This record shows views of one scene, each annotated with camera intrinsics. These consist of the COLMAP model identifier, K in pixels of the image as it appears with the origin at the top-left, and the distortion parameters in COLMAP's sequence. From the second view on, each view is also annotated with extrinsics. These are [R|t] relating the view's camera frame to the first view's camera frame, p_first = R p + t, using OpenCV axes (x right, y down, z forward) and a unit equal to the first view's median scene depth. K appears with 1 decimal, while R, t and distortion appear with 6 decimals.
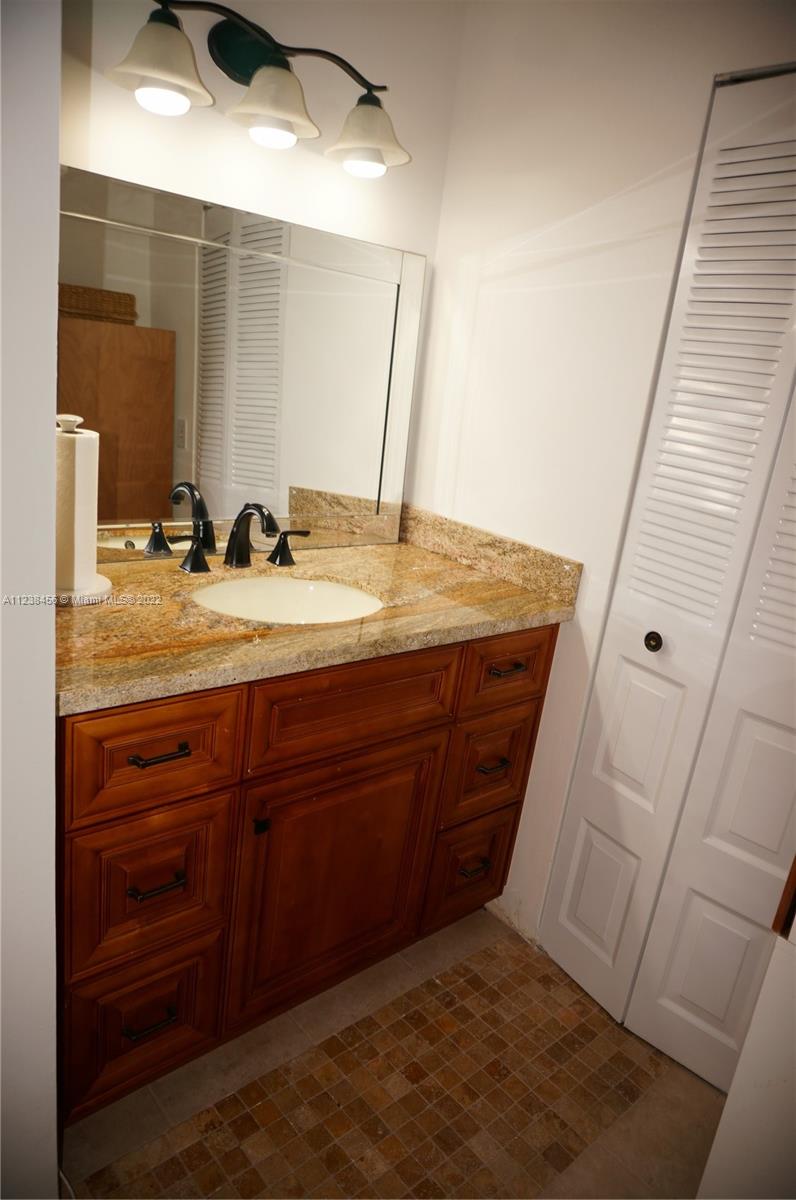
lens RADIAL K [[807.6, 0, 410.7], [0, 807.6, 620.7], [0, 0, 1]] dist [-0.079451, 0.040988]
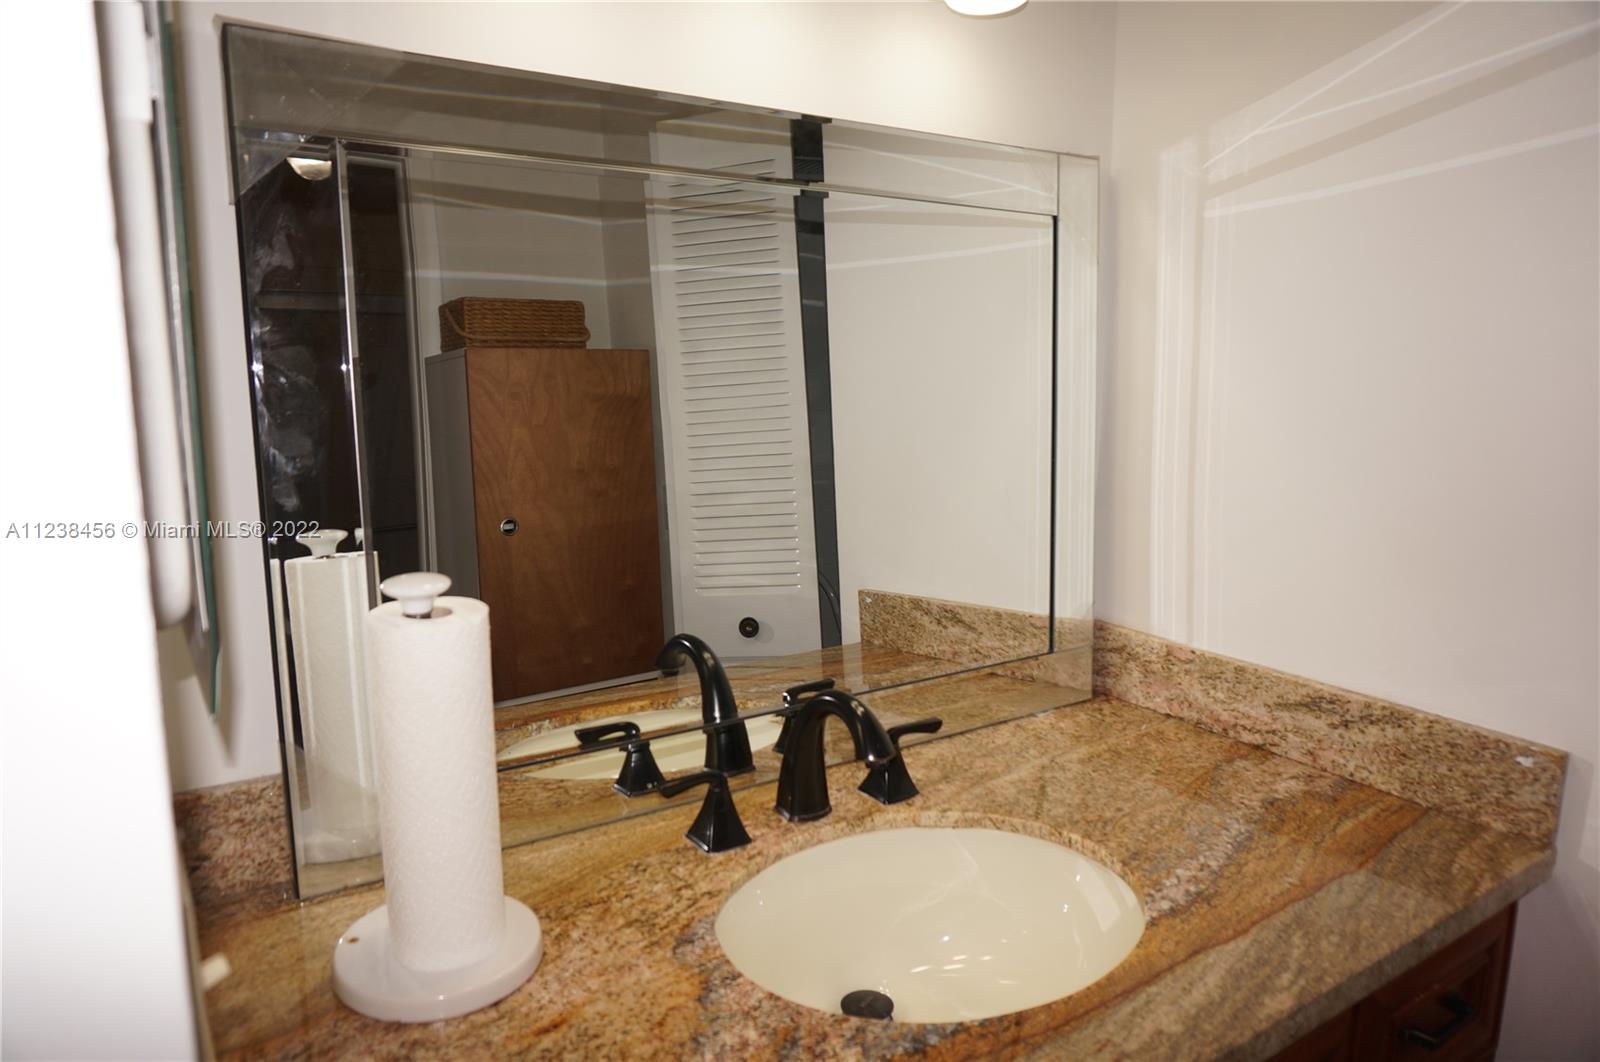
lens RADIAL K [[1061.2, 0, 800.0], [0, 1061.2, 531.0], [0, 0, 1]] dist [-0.056896, 0.040499]
pose [[0.983110, -0.099721, -0.153459, -0.095493], [0.076028, 0.985268, -0.153190, -0.127604], [0.166475, 0.138935, 0.976209, 0.332441]]
